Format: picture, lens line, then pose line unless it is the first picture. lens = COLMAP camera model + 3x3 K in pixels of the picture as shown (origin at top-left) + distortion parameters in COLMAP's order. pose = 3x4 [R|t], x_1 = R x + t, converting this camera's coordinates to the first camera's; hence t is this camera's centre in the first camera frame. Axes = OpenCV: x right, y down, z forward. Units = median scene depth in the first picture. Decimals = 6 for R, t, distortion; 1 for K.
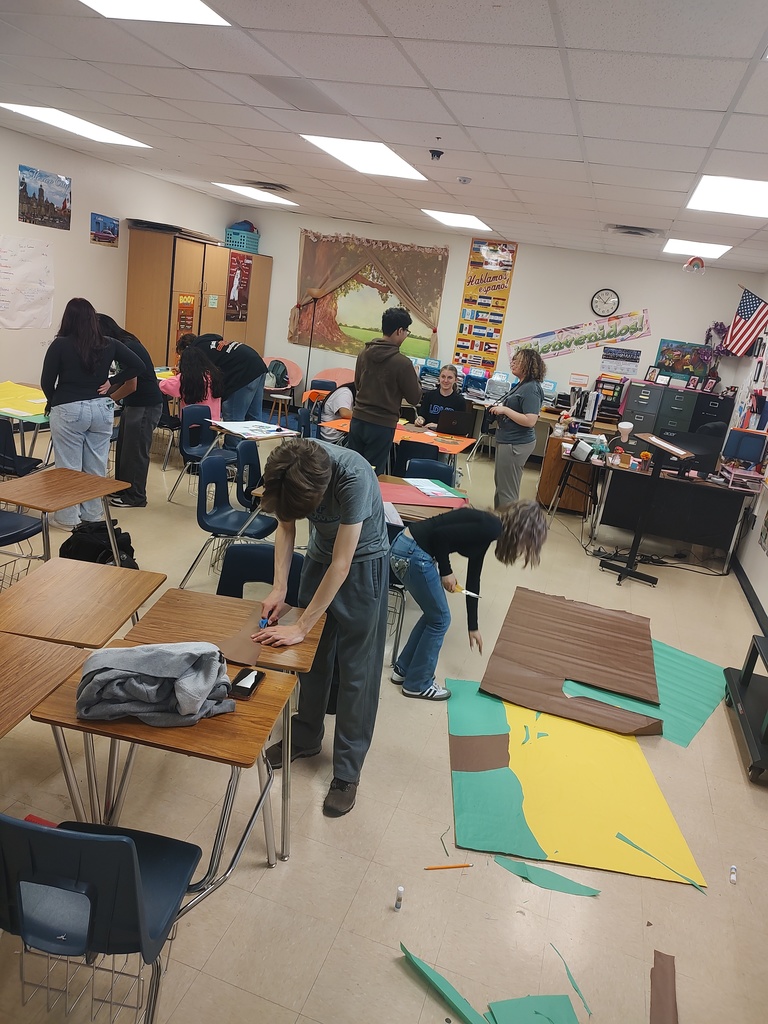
lens RADIAL K [[735.2, 0, 384.0], [0, 735.2, 512.0], [0, 0, 1]] dist [-0.003658, -0.006559]
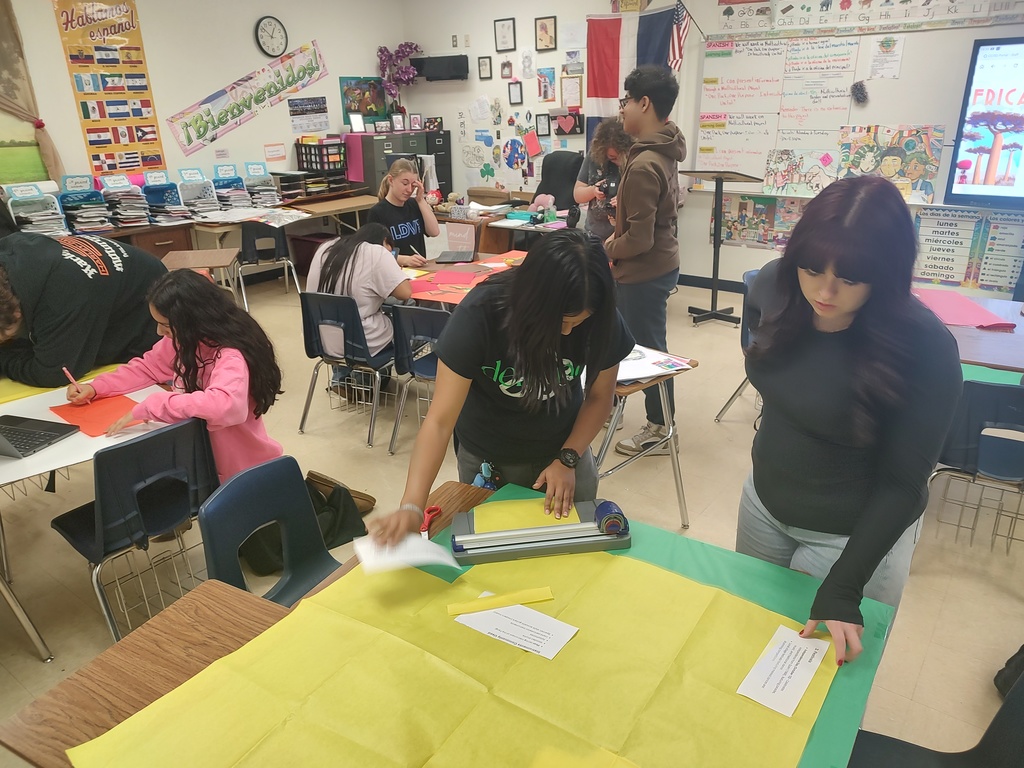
lens RADIAL K [[735.2, 0, 512.0], [0, 735.2, 384.0], [0, 0, 1]] dist [-0.003658, -0.006559]
pose [[0.312047, -0.482670, 0.818325, -0.360971], [0.316941, 0.864879, 0.389272, -0.186924], [-0.895642, 0.137890, 0.422861, 0.507294]]
